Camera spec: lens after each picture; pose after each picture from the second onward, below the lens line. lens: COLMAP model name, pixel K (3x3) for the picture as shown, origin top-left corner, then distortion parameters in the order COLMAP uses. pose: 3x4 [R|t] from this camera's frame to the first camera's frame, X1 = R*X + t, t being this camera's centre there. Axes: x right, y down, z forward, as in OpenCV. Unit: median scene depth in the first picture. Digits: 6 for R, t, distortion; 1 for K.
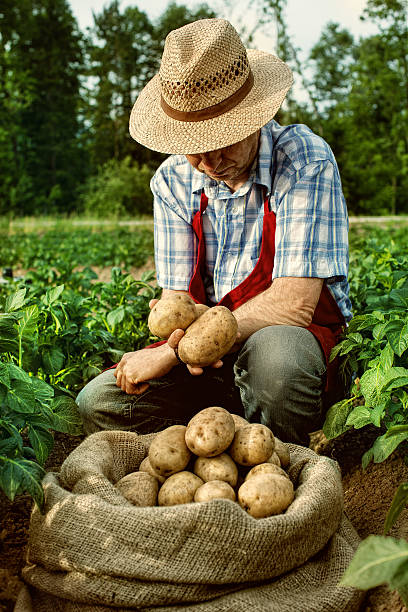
lens RADIAL K [[903.0, 0, 201.6], [0, 903.0, 316.1], [0, 0, 1]] dist [-0.141817, 0.027979]
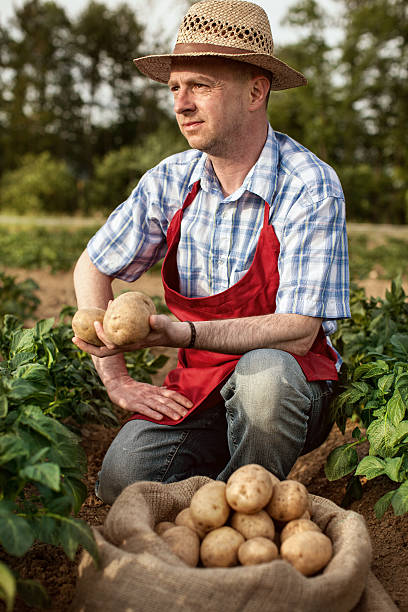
lens RADIAL K [[903.0, 0, 201.6], [0, 903.0, 316.1], [0, 0, 1]] dist [-0.141817, 0.027979]
pose [[0.994220, 0.029933, 0.103109, -0.136526], [-0.030057, 0.999548, -0.000345, -0.059355], [-0.103073, -0.002756, 0.994670, -0.022752]]
